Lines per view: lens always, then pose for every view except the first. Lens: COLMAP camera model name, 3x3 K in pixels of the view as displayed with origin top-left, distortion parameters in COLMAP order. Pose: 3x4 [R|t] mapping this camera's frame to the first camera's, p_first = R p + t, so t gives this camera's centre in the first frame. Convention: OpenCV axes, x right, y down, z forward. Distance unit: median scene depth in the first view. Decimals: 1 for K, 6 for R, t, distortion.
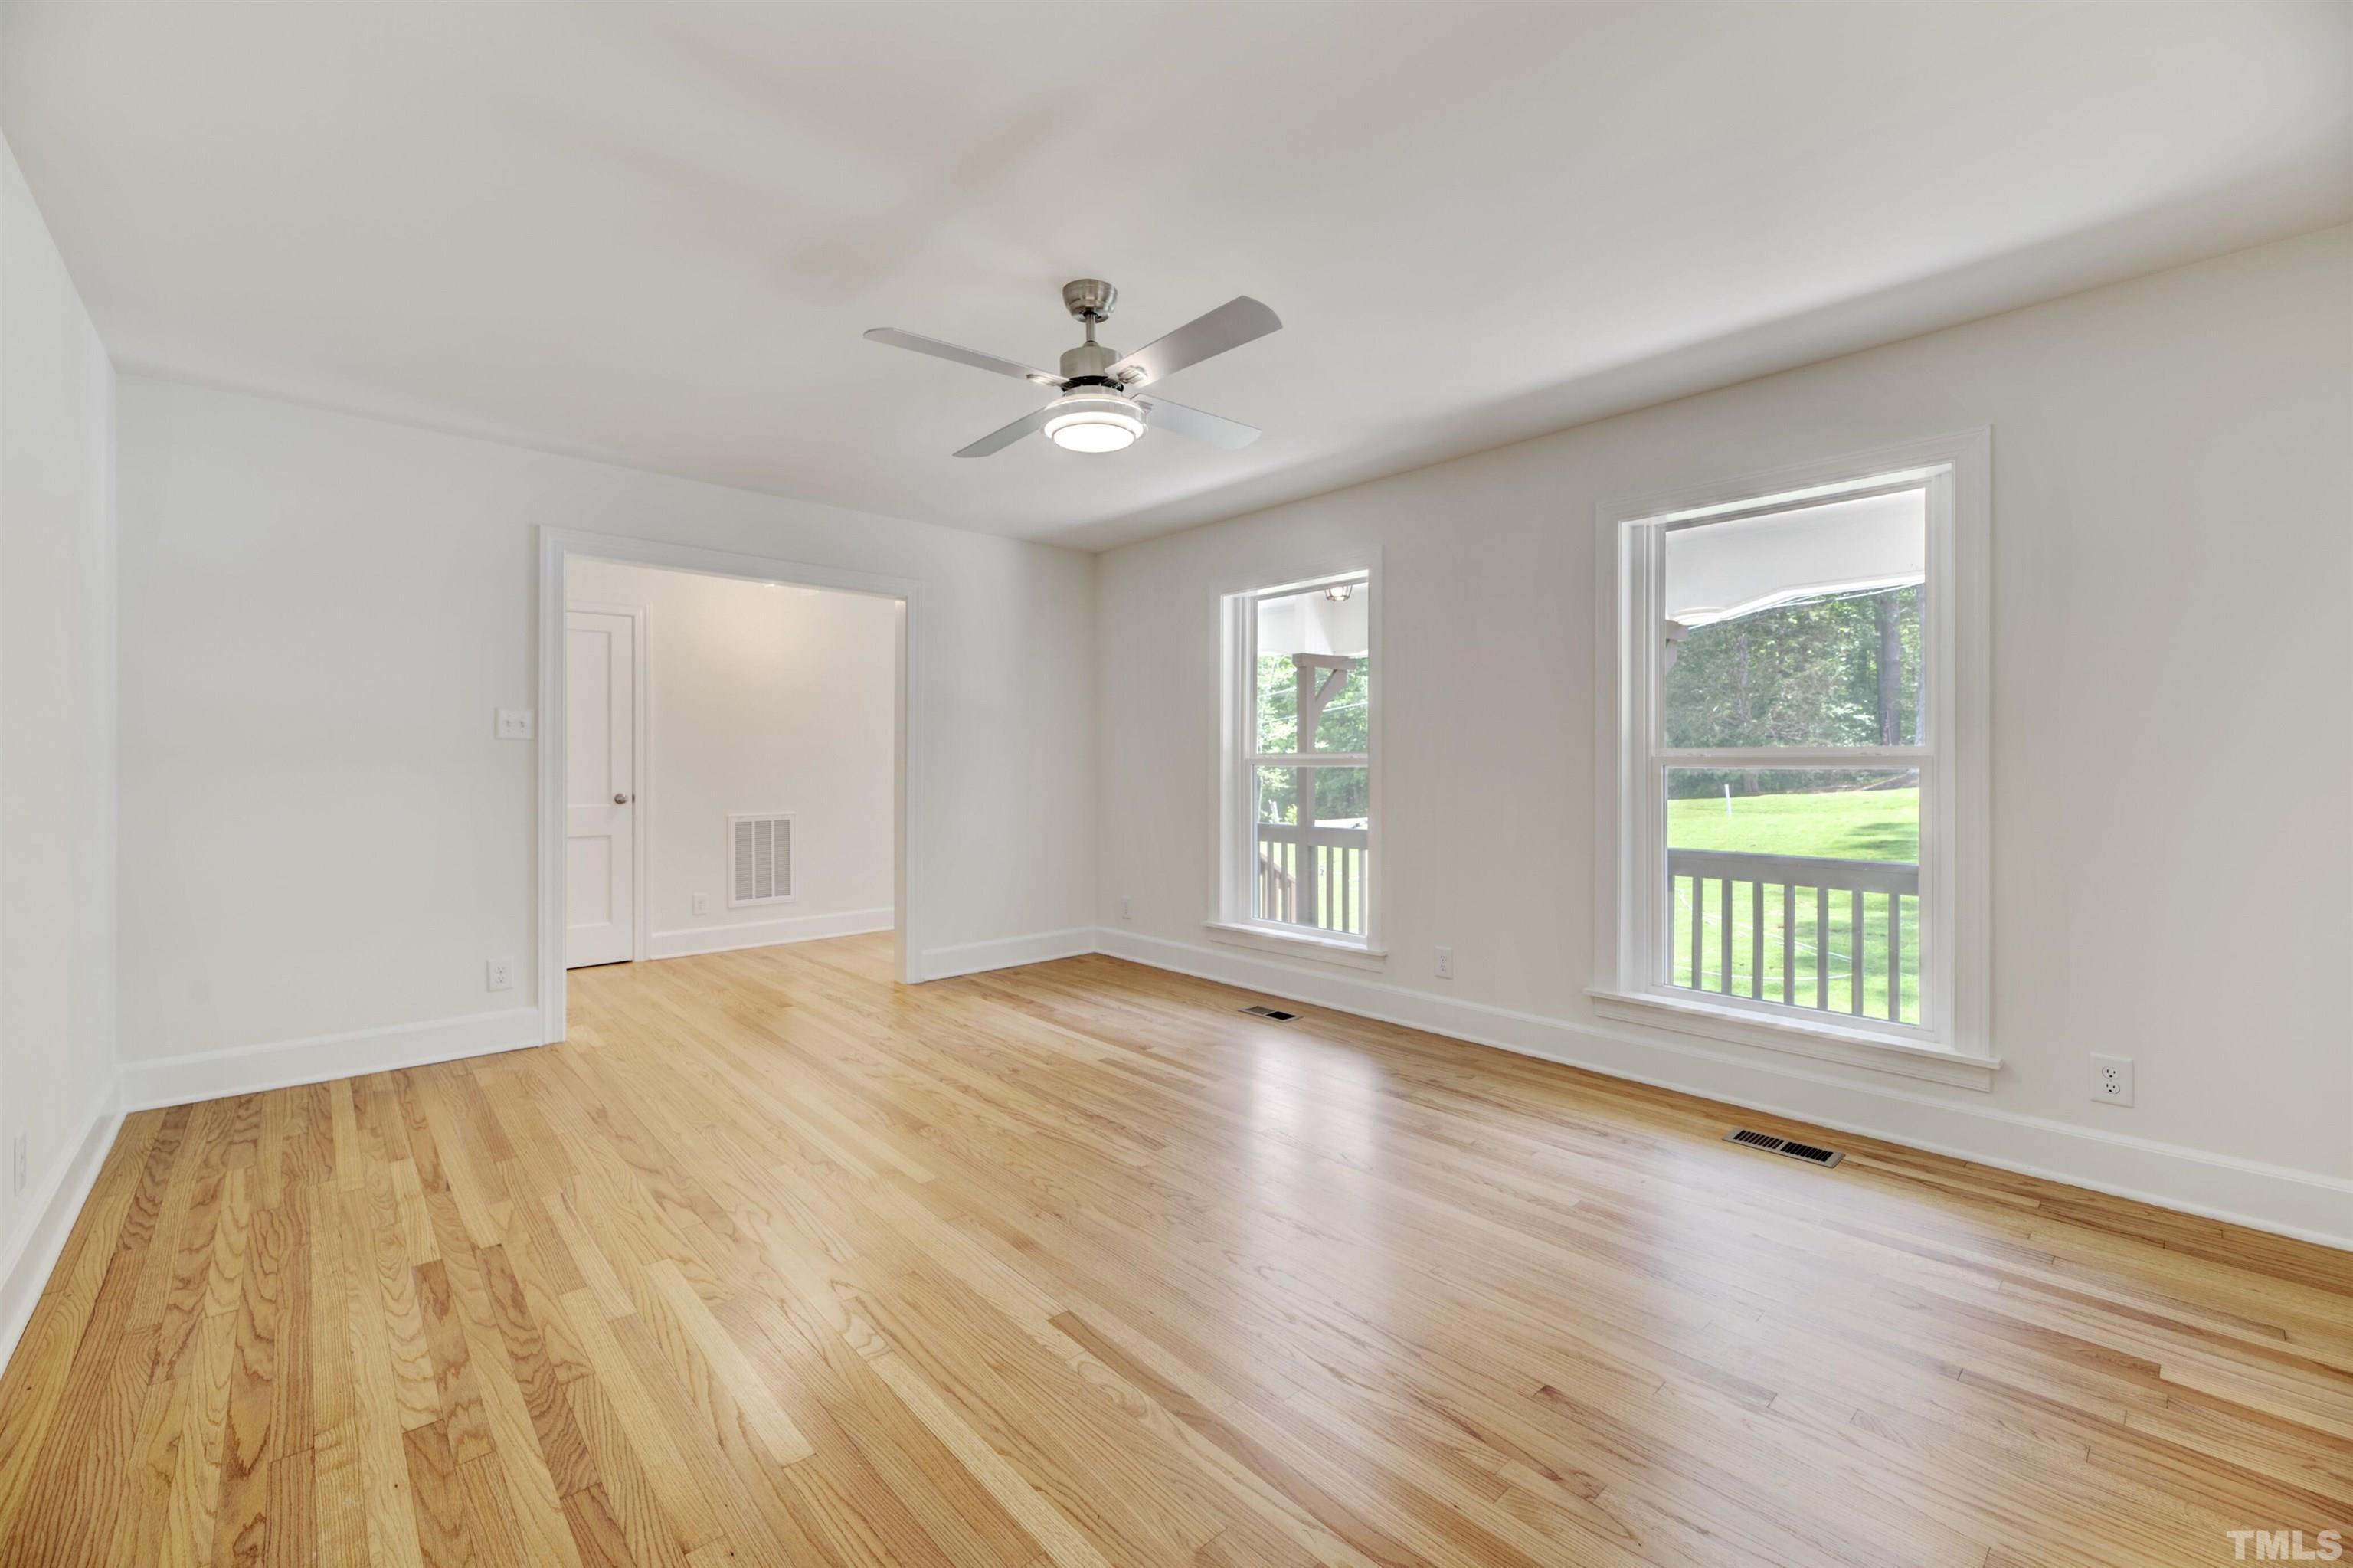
lens RADIAL K [[960.8, 0, 1204.7], [0, 960.8, 771.6], [0, 0, 1]] dist [0.003910, -0.001641]
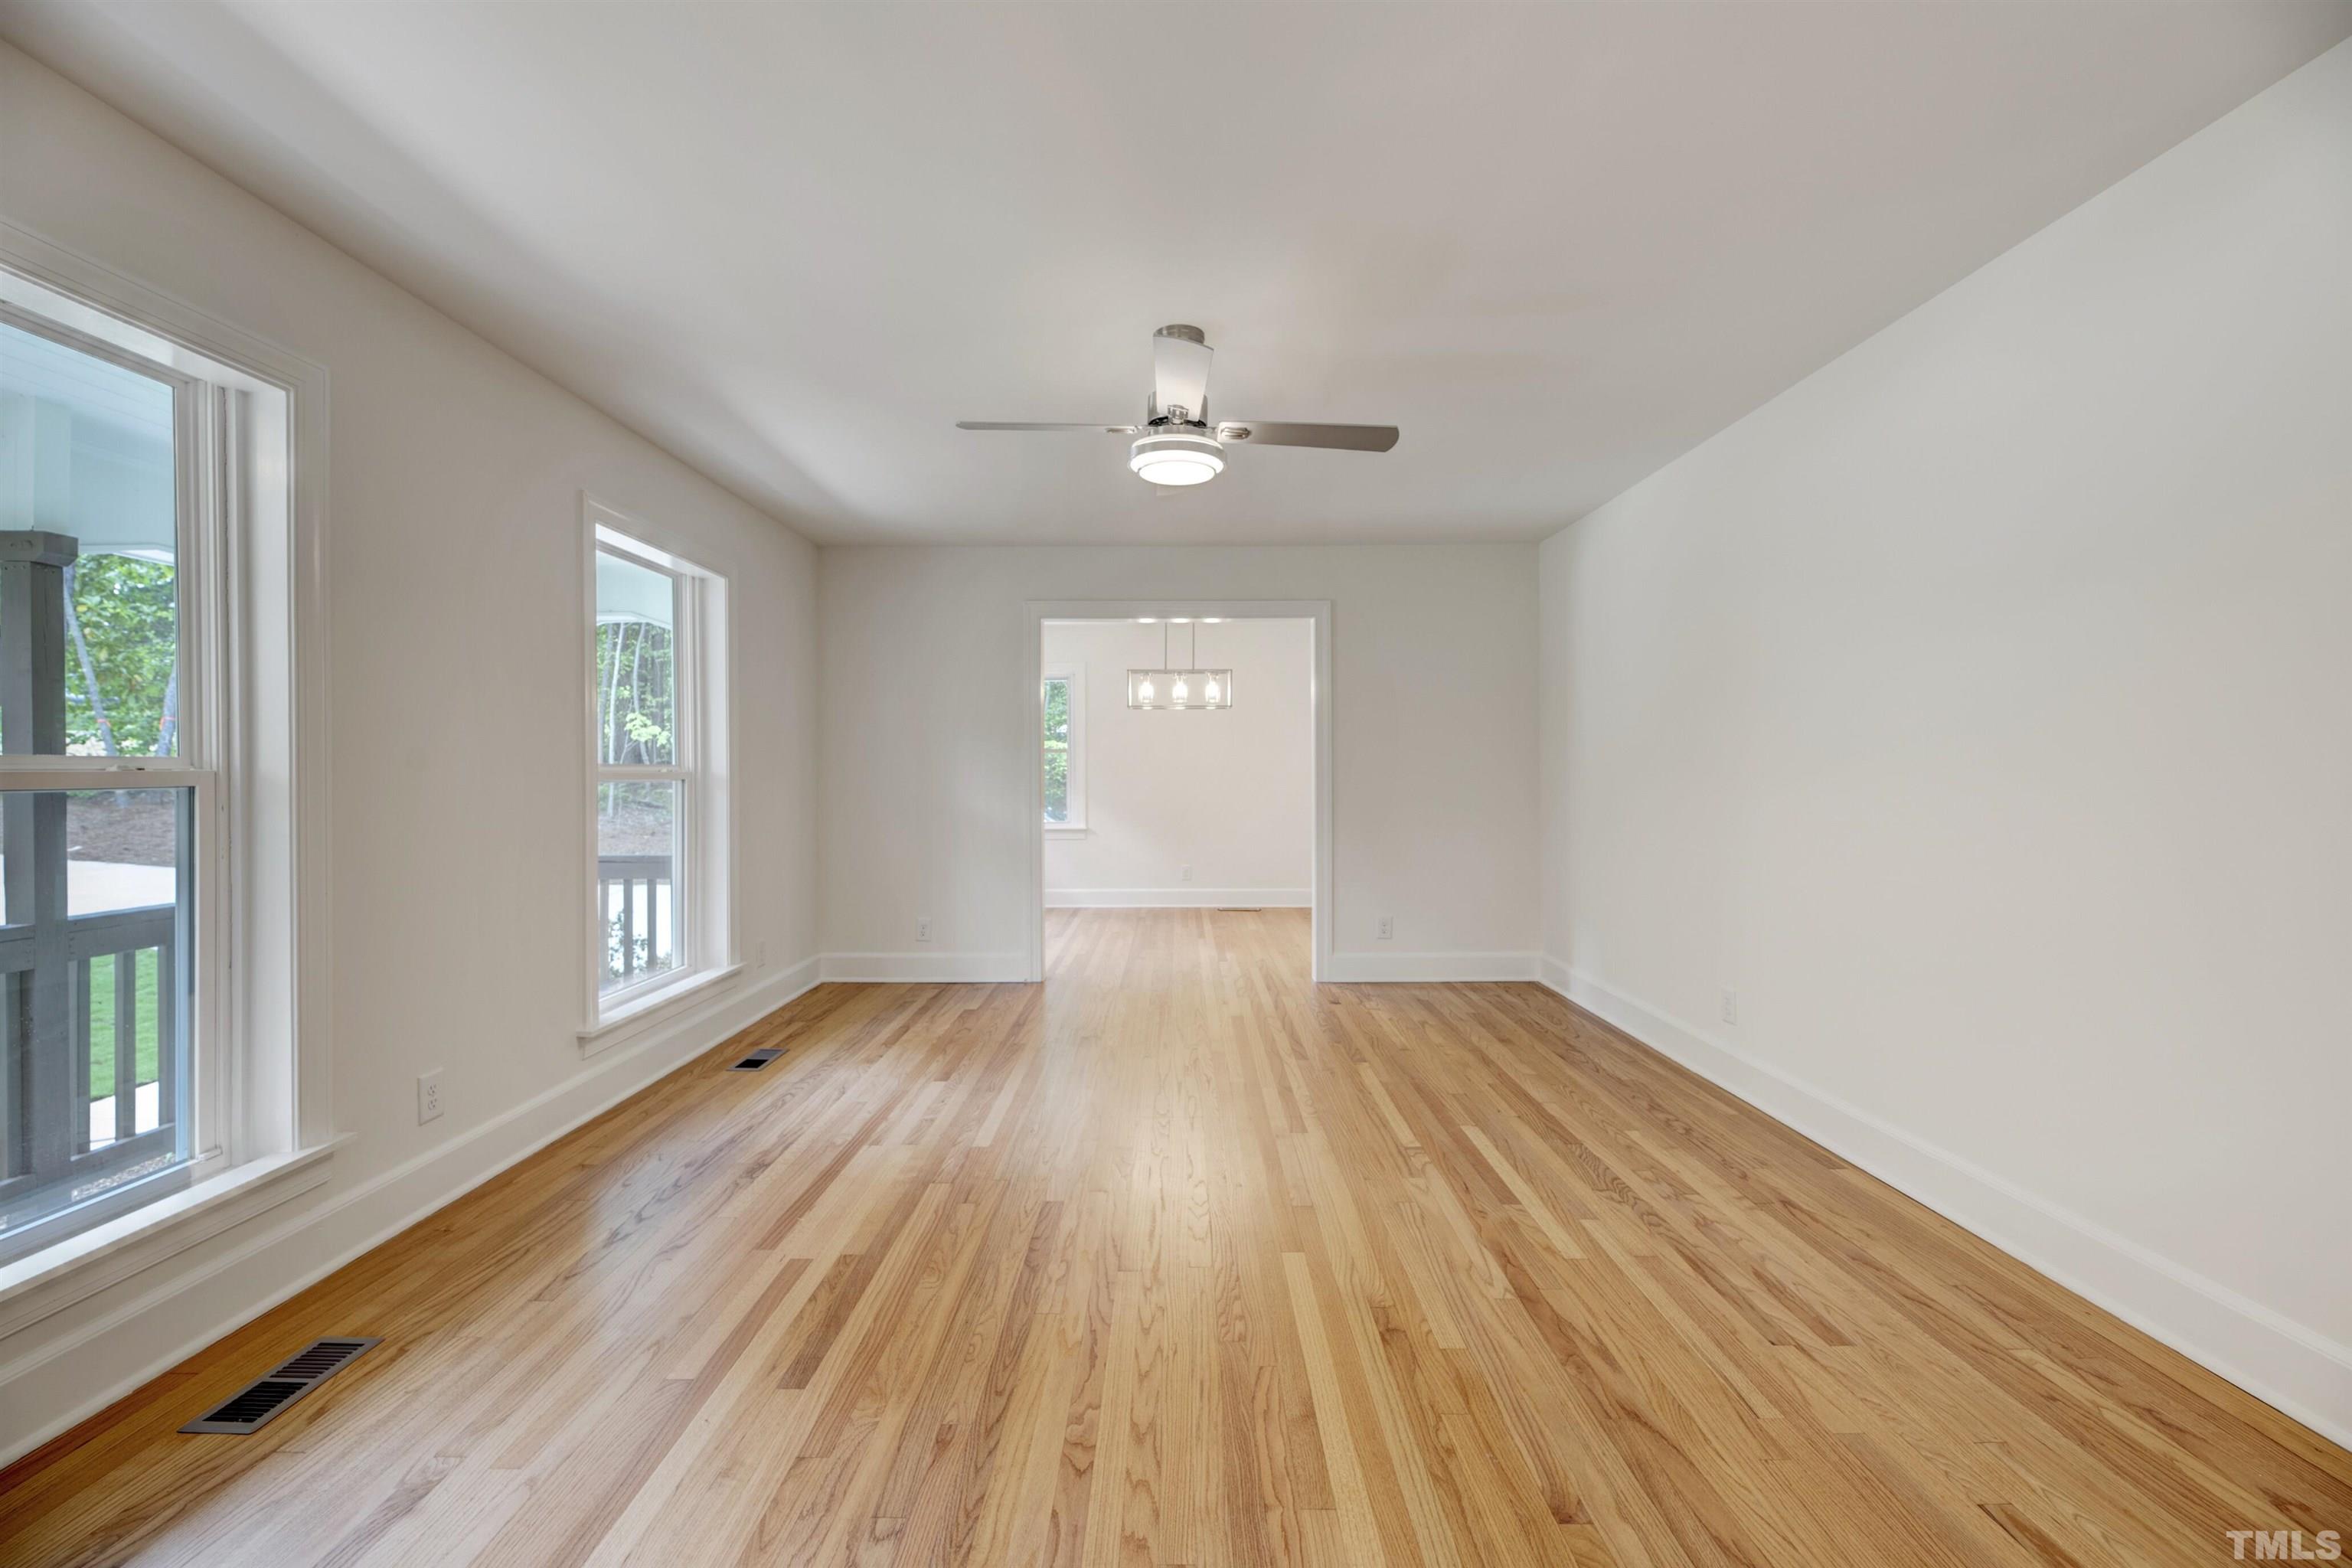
lens RADIAL K [[960.3, 0, 1171.5], [0, 960.3, 786.5], [0, 0, 1]] dist [0.003910, -0.001641]
pose [[-0.719248, -0.005695, 0.694730, -0.619344], [0.012204, 0.999709, 0.020829, -0.011839], [-0.694646, 0.023460, -0.718969, 1.295032]]
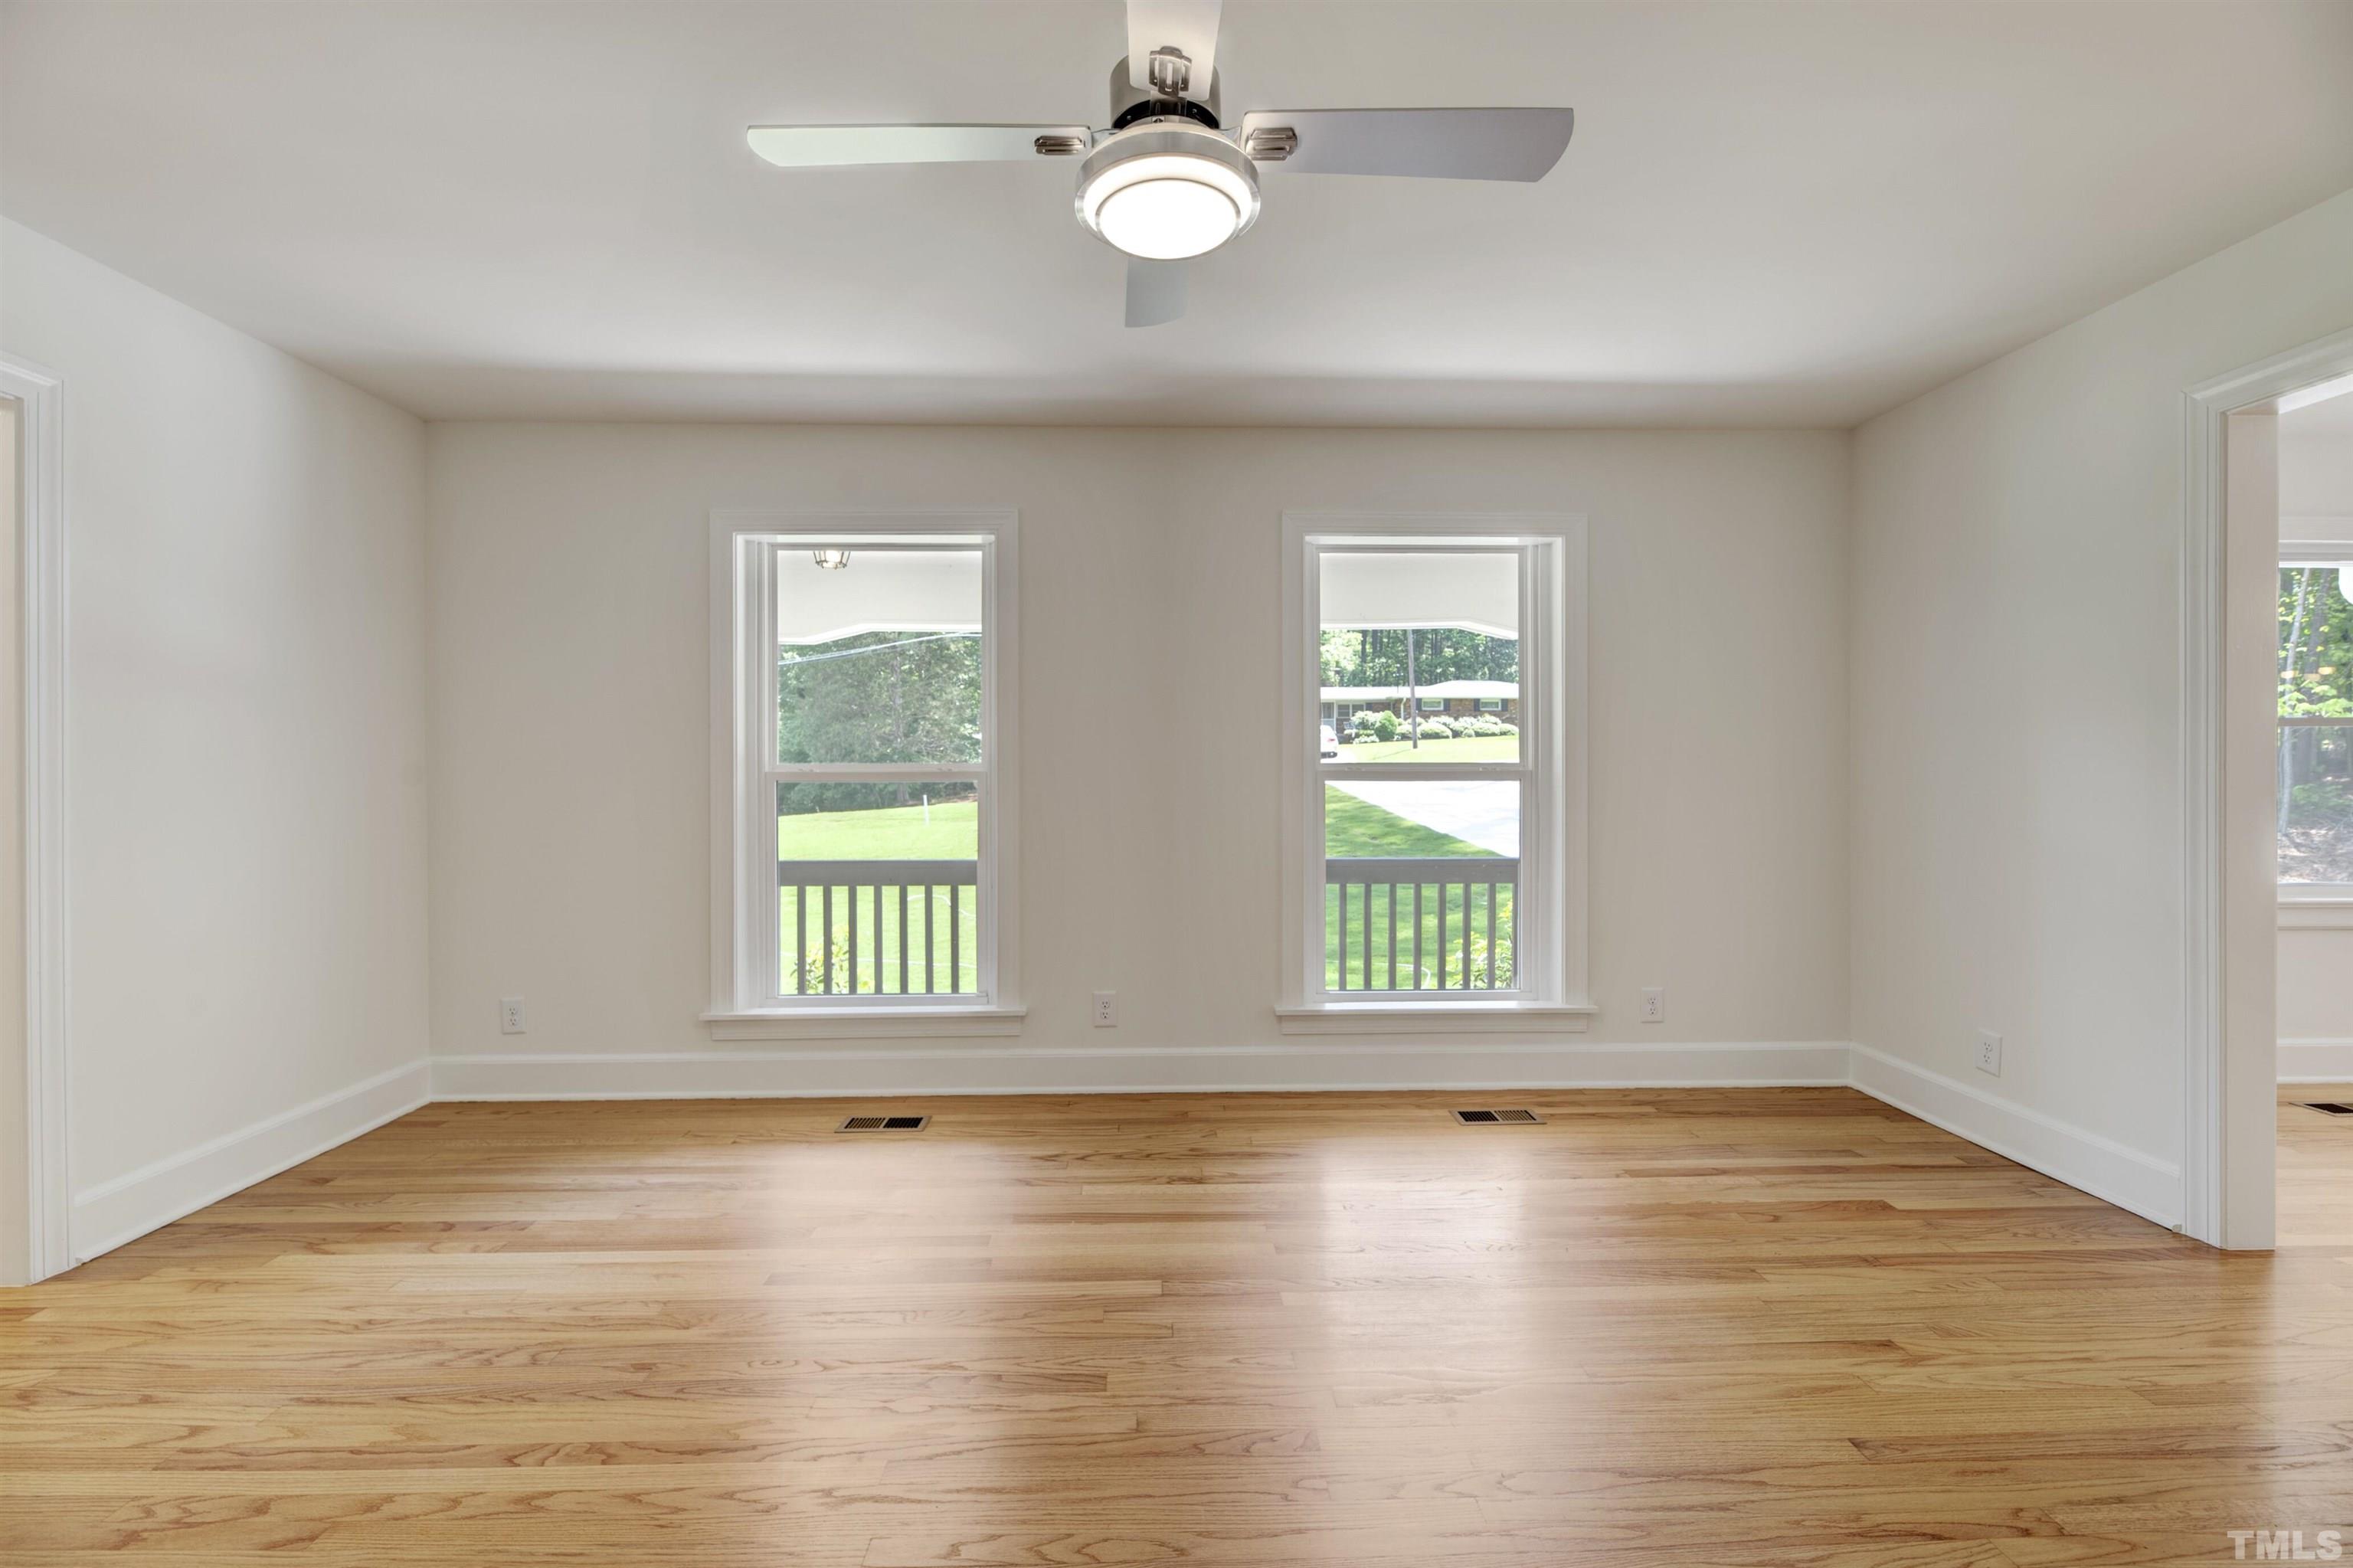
lens RADIAL K [[960.8, 0, 1161.0], [0, 960.8, 762.6], [0, 0, 1]] dist [0.003910, -0.001641]
pose [[0.665999, 0.008676, 0.745902, -0.414522], [0.009216, 0.999760, -0.019857, -0.002985], [-0.745896, 0.020099, 0.665759, 0.451964]]
